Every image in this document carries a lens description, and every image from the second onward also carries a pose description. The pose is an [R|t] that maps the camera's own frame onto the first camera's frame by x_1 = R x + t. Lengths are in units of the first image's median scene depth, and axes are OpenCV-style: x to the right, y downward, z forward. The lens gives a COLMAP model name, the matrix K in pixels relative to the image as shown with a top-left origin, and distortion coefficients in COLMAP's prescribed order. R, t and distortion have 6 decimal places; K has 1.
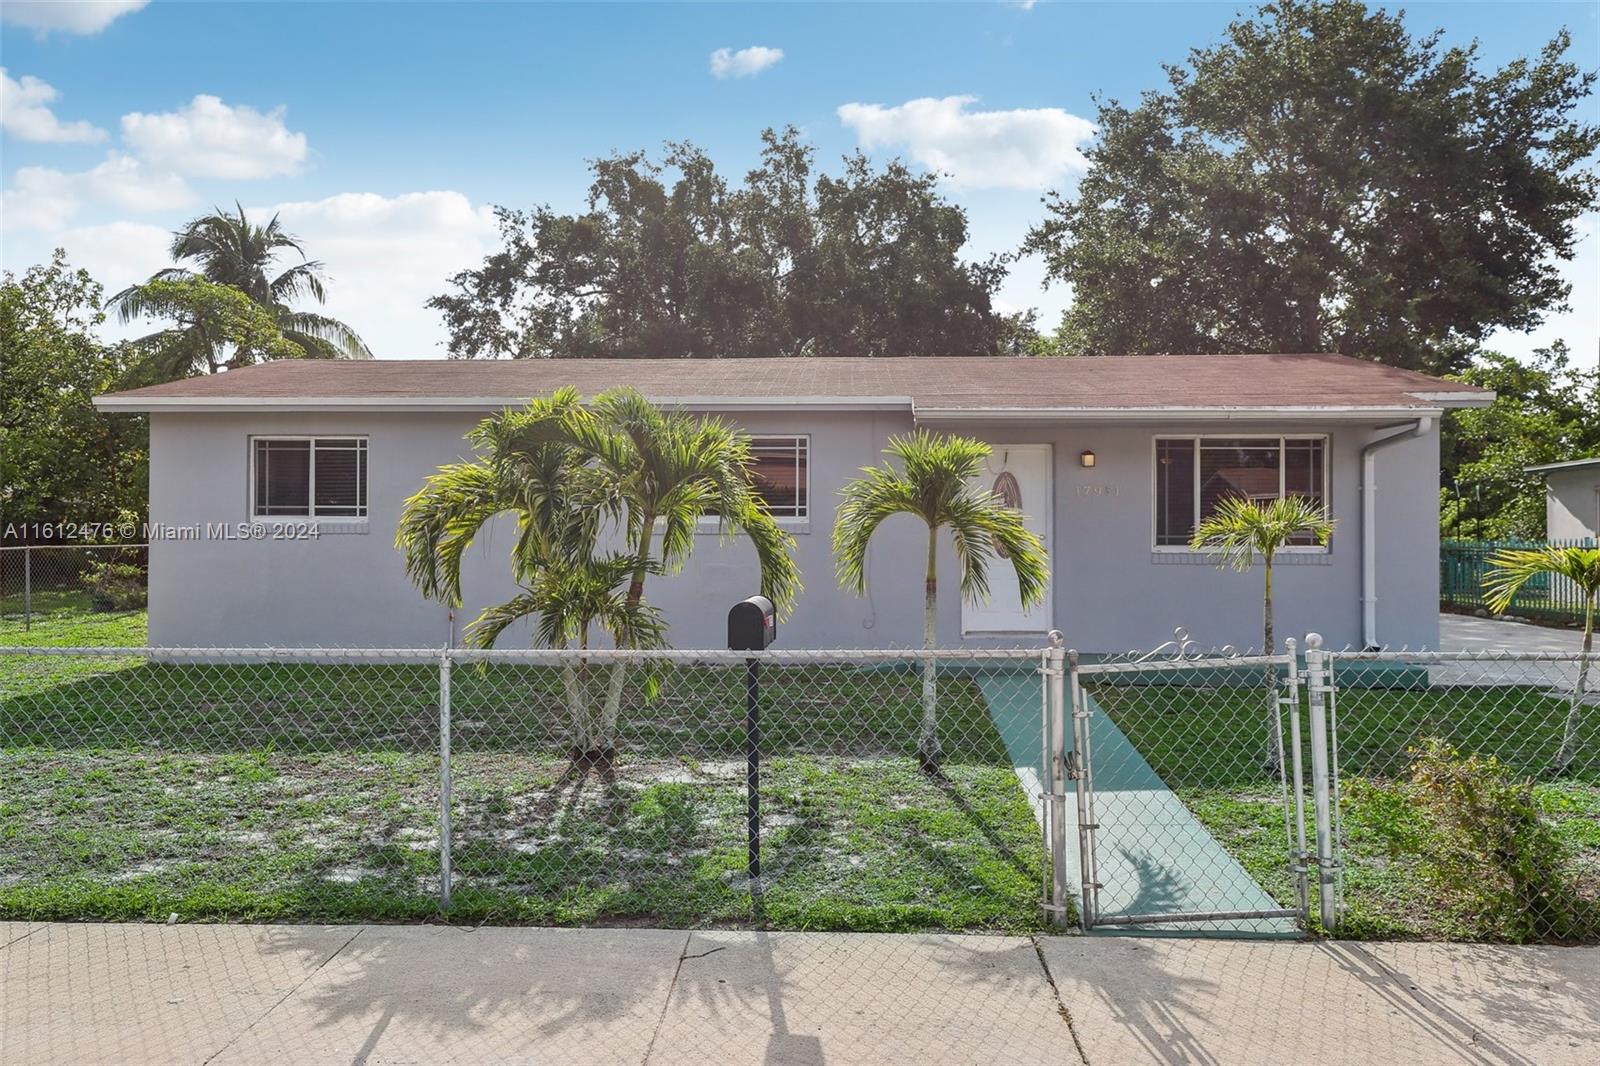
lens RADIAL K [[1187.5, 0, 800.0], [0, 1187.5, 533.0], [0, 0, 1]] dist [-0.002521, 0.043609]
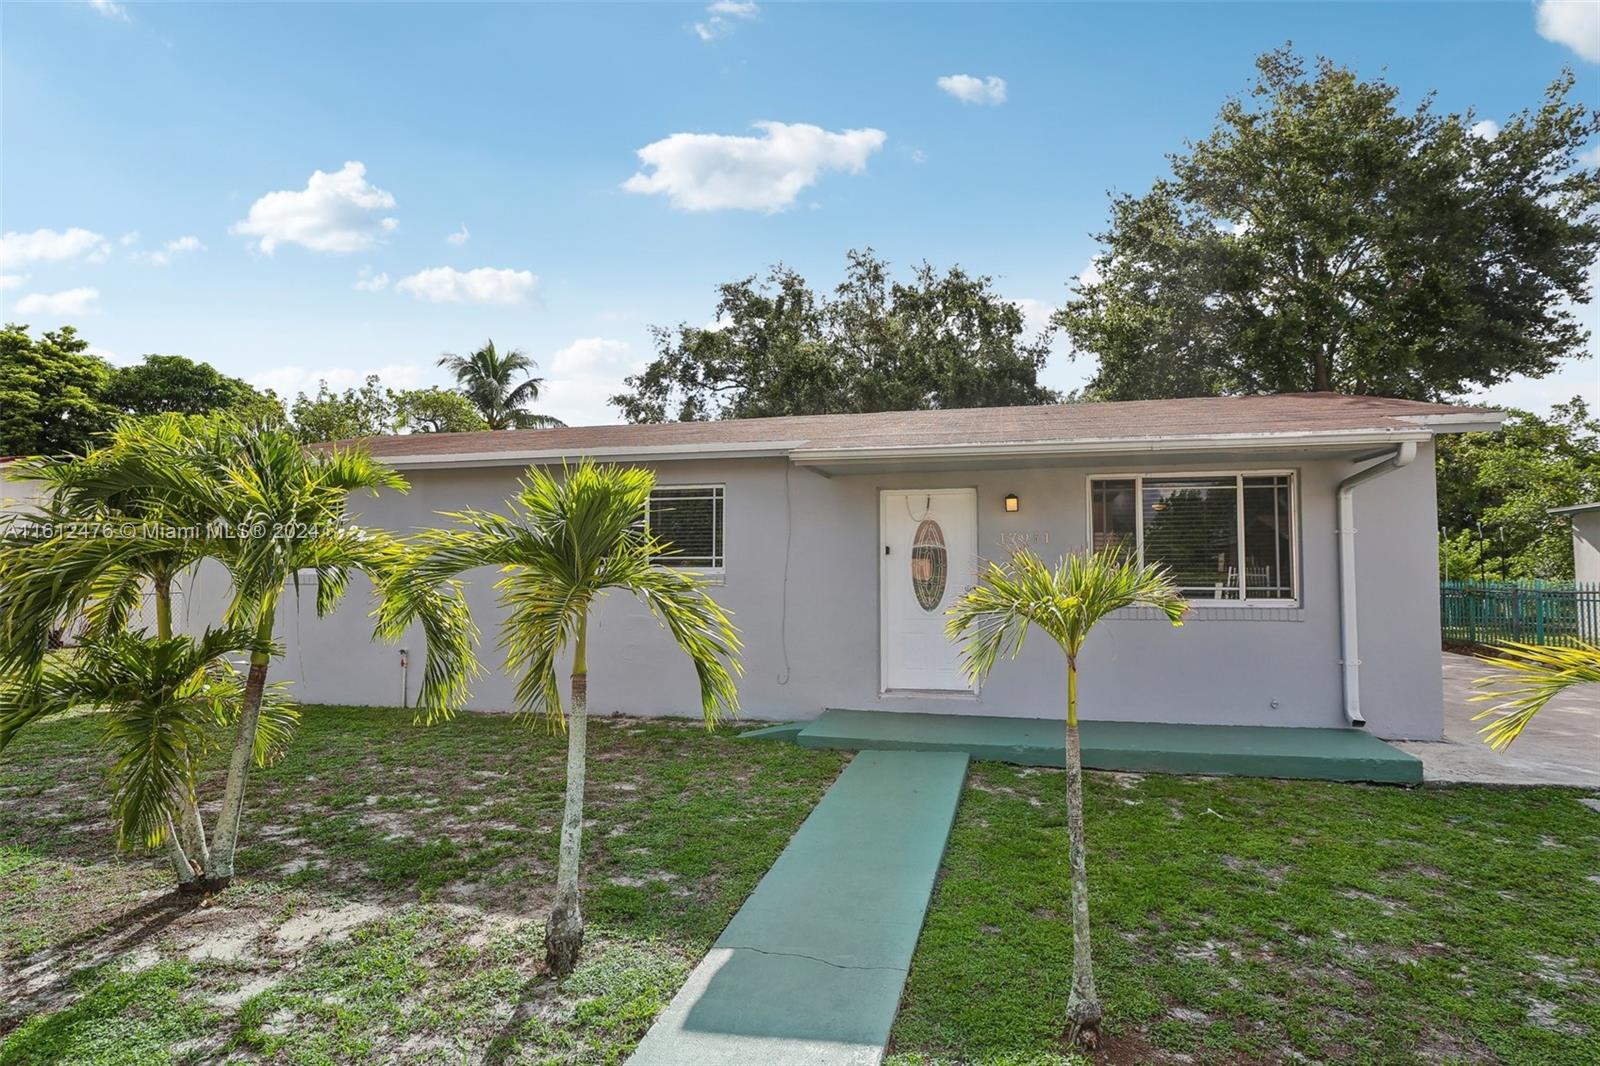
lens RADIAL K [[838.4, 0, 800.0], [0, 838.4, 533.0], [0, 0, 1]] dist [-0.049105, 0.024625]
pose [[0.980877, -0.012930, -0.194200, 0.088442], [0.004728, 0.999079, -0.042636, -0.005555], [0.194573, 0.040903, 0.980035, 0.146225]]
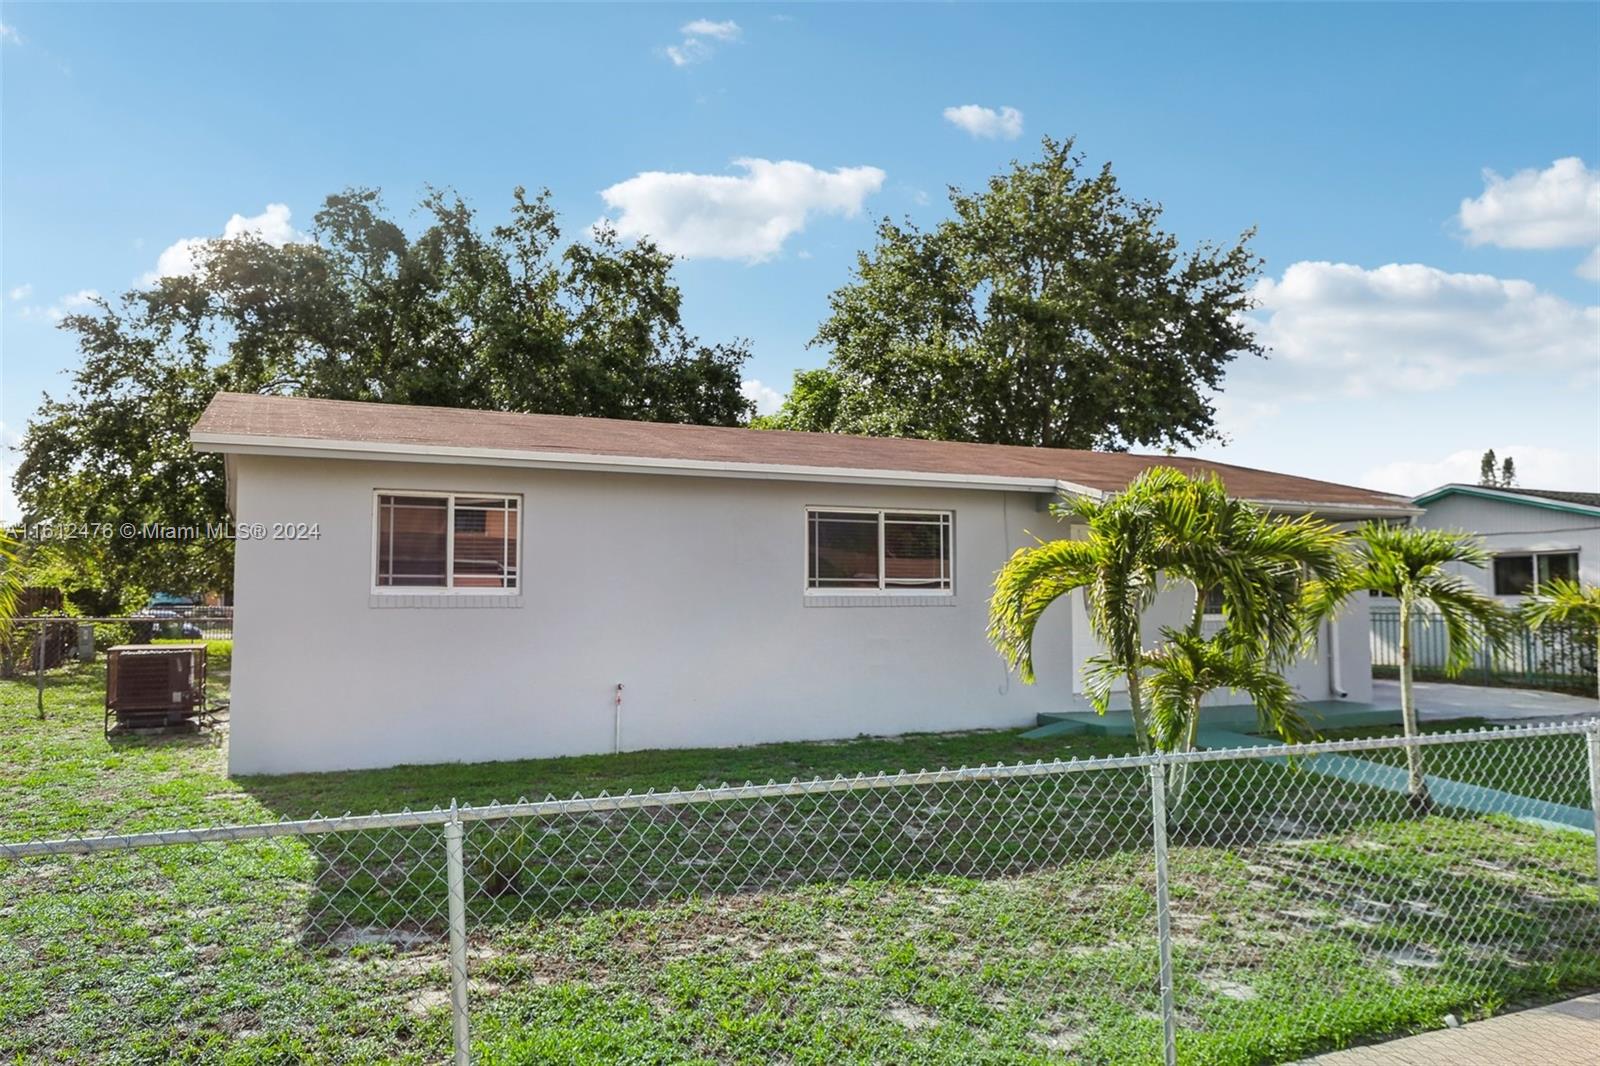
lens RADIAL K [[1180.1, 0, 800.0], [0, 1180.1, 533.0], [0, 0, 1]] dist [0.053820, 0.000448]
pose [[0.885636, 0.020474, 0.463928, -0.278087], [0.005075, 0.998541, -0.053755, -0.002368], [-0.464352, 0.049962, 0.884241, 0.043720]]
